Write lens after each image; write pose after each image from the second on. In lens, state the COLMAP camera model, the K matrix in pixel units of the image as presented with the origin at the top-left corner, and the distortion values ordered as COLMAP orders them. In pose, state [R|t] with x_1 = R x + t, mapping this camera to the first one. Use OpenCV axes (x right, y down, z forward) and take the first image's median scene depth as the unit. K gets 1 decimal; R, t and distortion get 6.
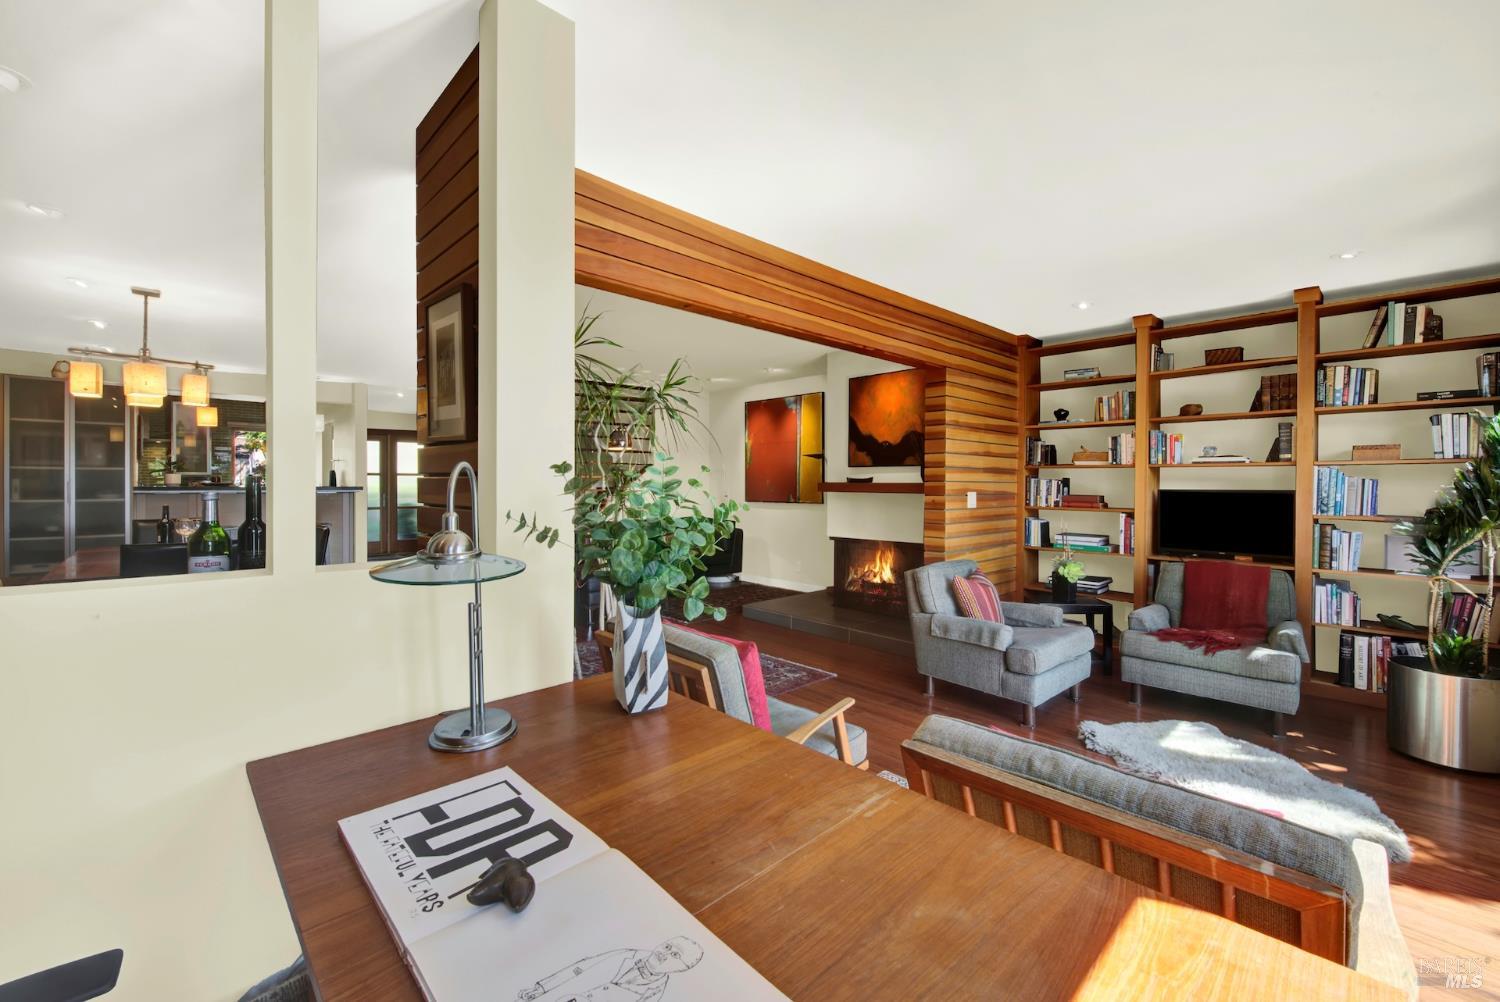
lens RADIAL K [[617.0, 0, 754.9], [0, 617.0, 496.9], [0, 0, 1]] dist [0.002987, -0.002559]
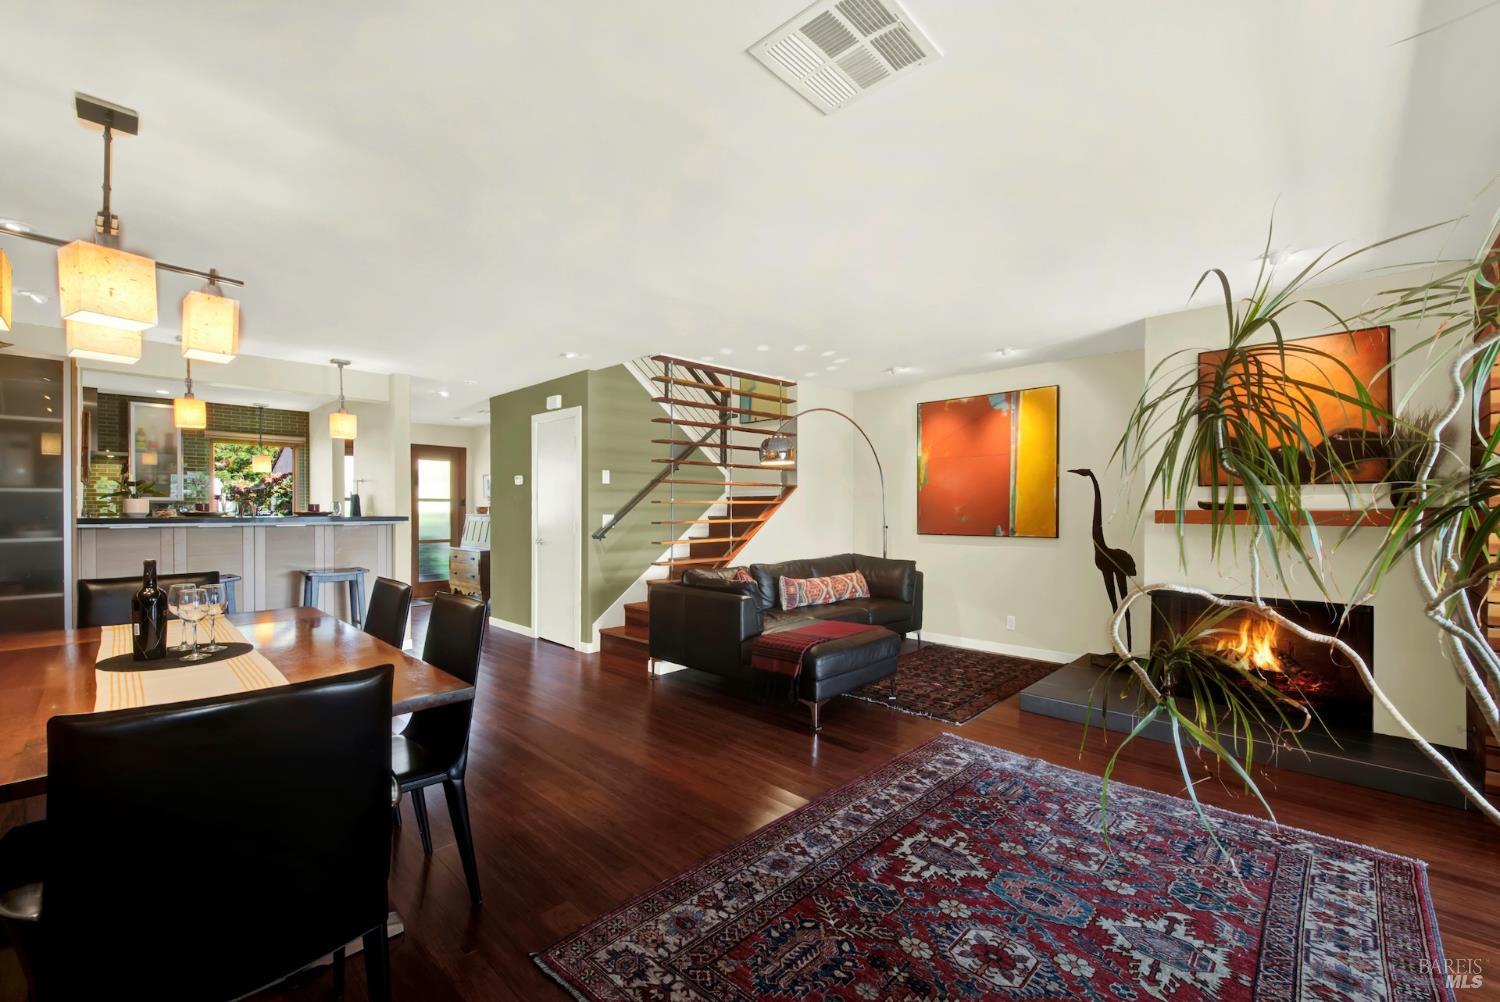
lens RADIAL K [[617.0, 0, 748.2], [0, 617.0, 525.4], [0, 0, 1]] dist [0.002987, -0.002559]
pose [[0.999118, -0.002780, 0.041907, -0.361872], [0.002626, 0.999990, 0.003726, -0.010593], [-0.041917, -0.003612, 0.999115, 0.354919]]
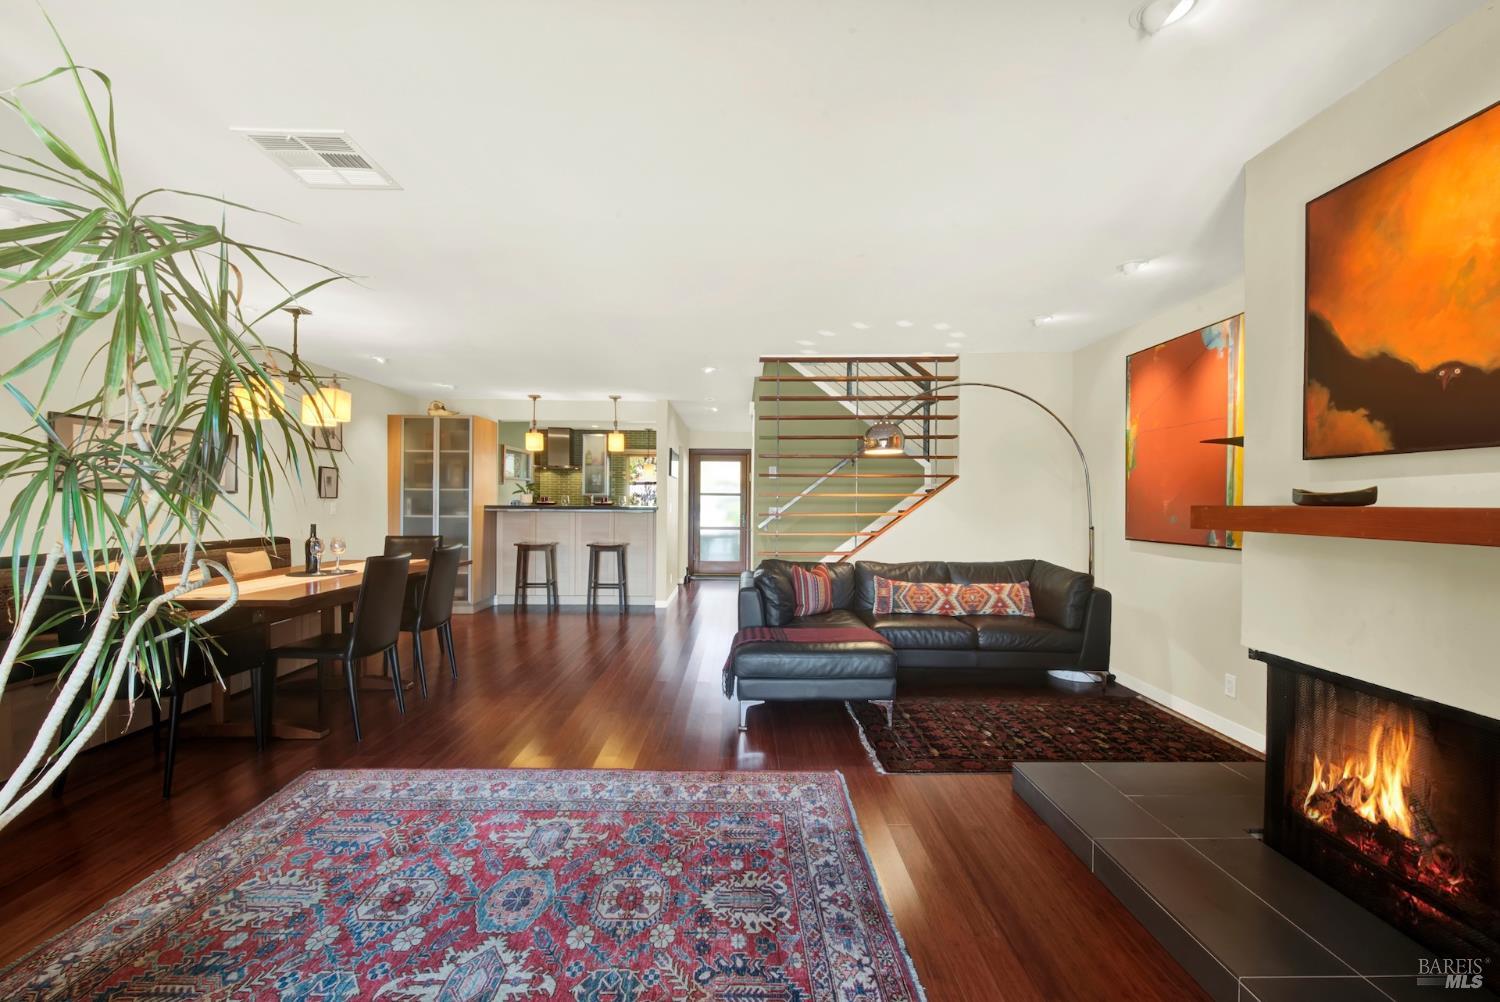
lens RADIAL K [[617.0, 0, 754.0], [0, 617.0, 512.9], [0, 0, 1]] dist [0.002987, -0.002559]
pose [[0.735252, 0.014356, -0.677642, 0.160485], [-0.021087, 0.999776, -0.001699, -0.011956], [0.677466, 0.015539, 0.735390, 0.540034]]
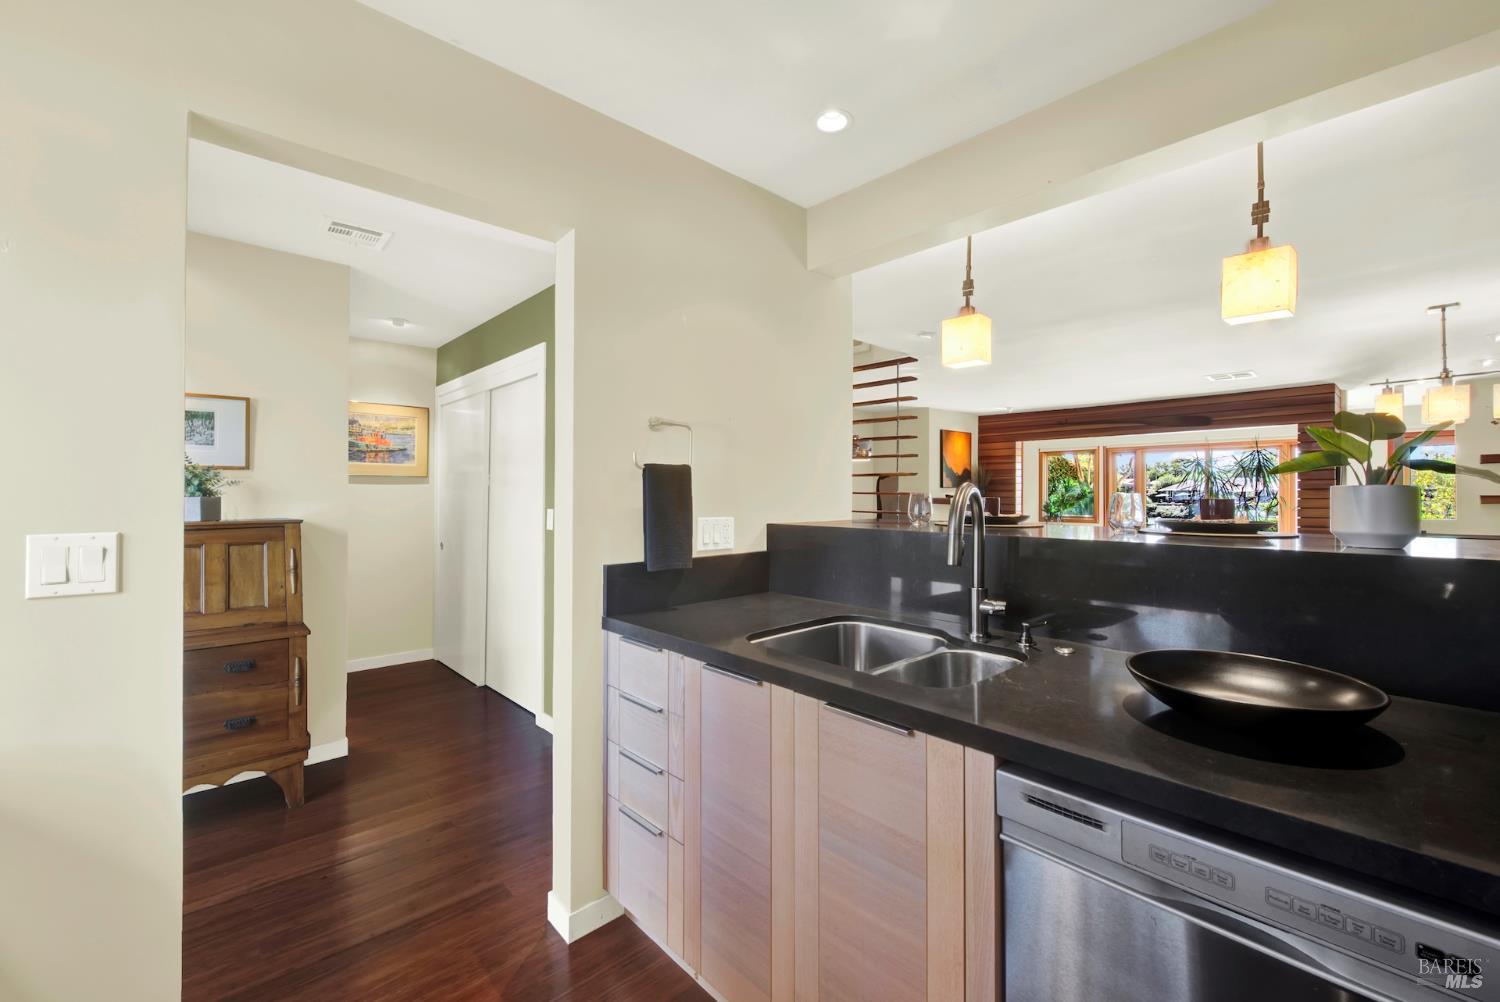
lens RADIAL K [[617.0, 0, 758.7], [0, 617.0, 493.6], [0, 0, 1]] dist [0.002987, -0.002559]
pose [[0.013984, -0.002990, 0.999898, -1.377496], [0.020226, 0.999792, 0.002707, -0.046916], [-0.999698, 0.020187, 0.014041, 1.433322]]
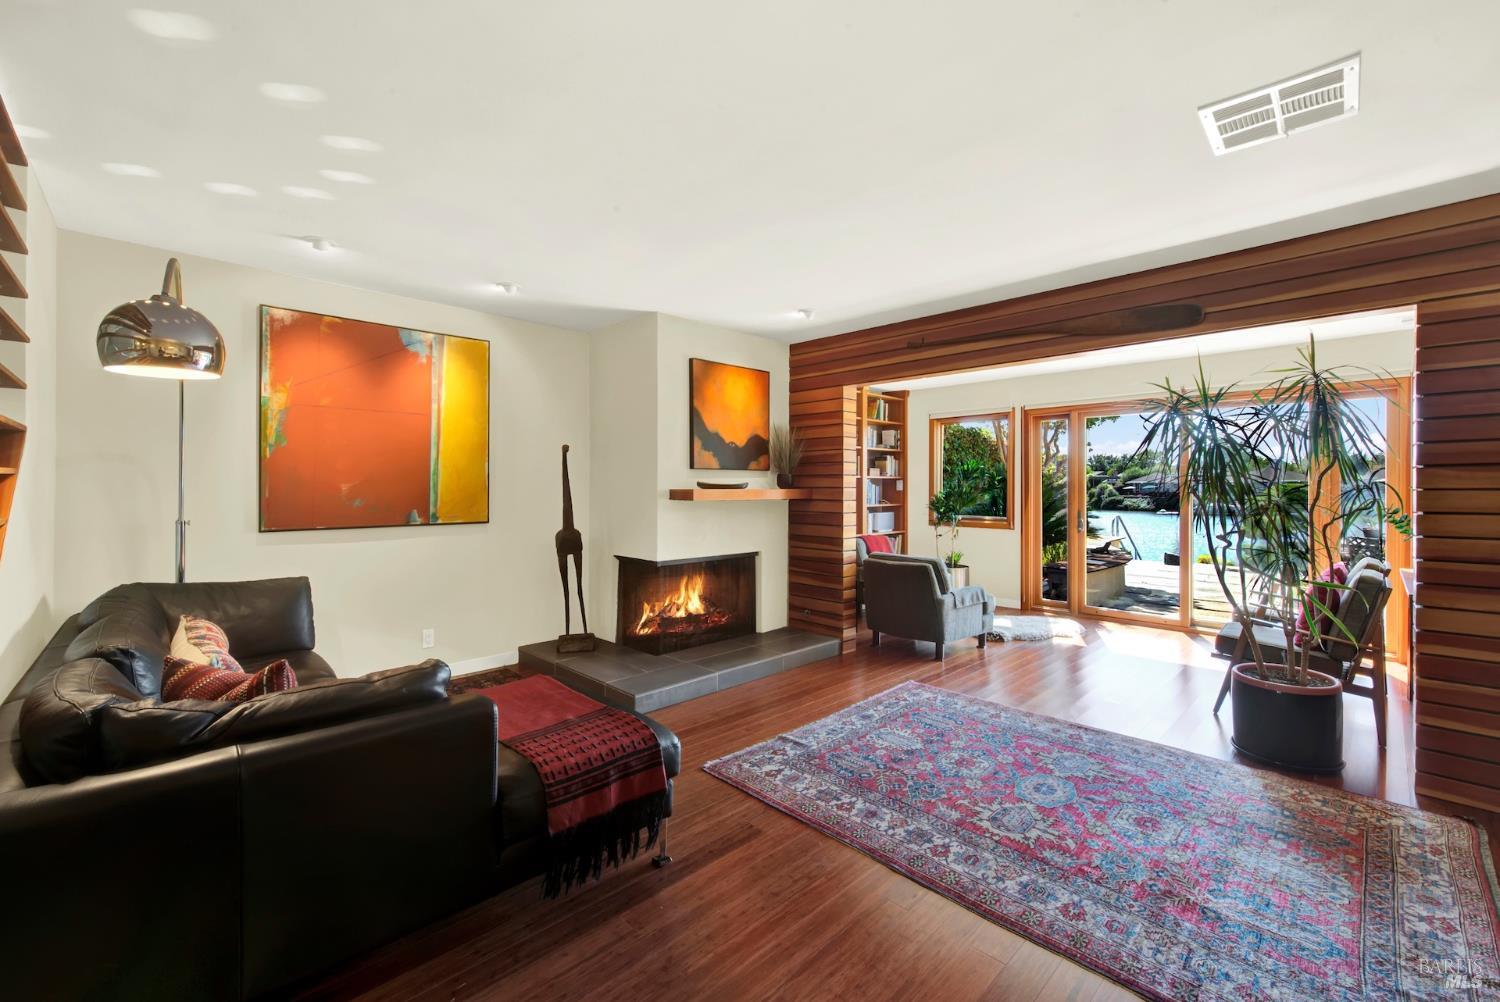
lens RADIAL K [[617.0, 0, 746.3], [0, 617.0, 486.6], [0, 0, 1]] dist [0.002987, -0.002559]
pose [[-0.008303, -0.002939, 0.999961, -0.644748], [0.020876, 0.999777, 0.003112, -0.027013], [-0.999748, 0.020901, -0.008240, 0.938921]]
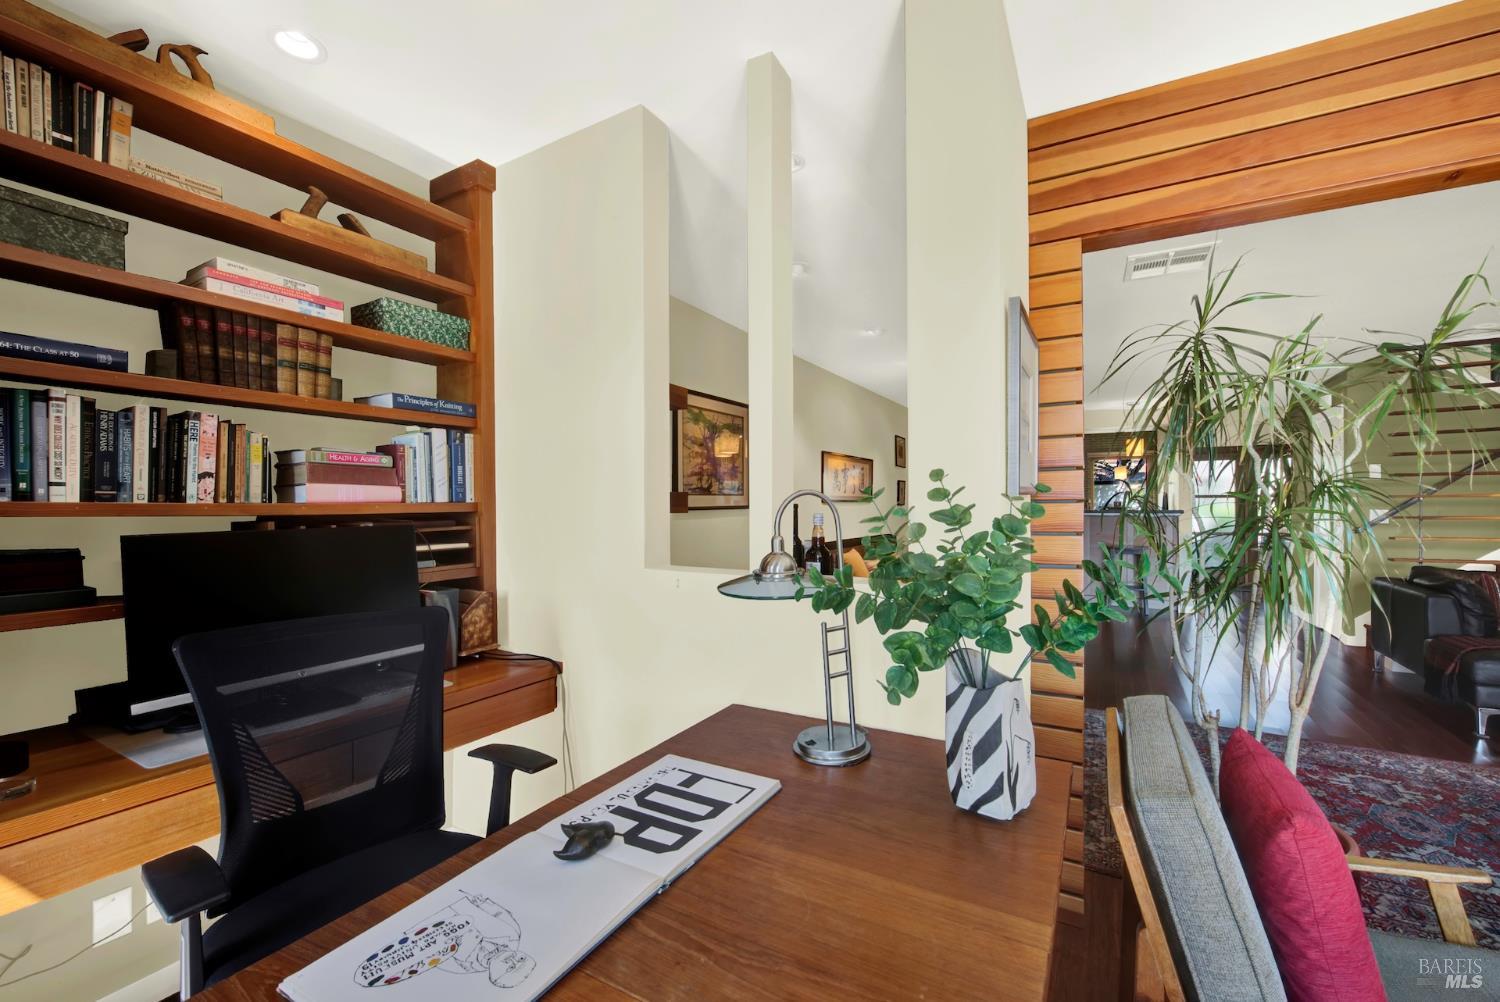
lens RADIAL K [[617.0, 0, 745.0], [0, 617.0, 508.8], [0, 0, 1]] dist [0.002987, -0.002559]
pose [[0.274486, 0.002153, -0.961589, 0.116467], [-0.018778, 0.999819, -0.003122, -0.003503], [0.961408, 0.018914, 0.274477, 0.130028]]
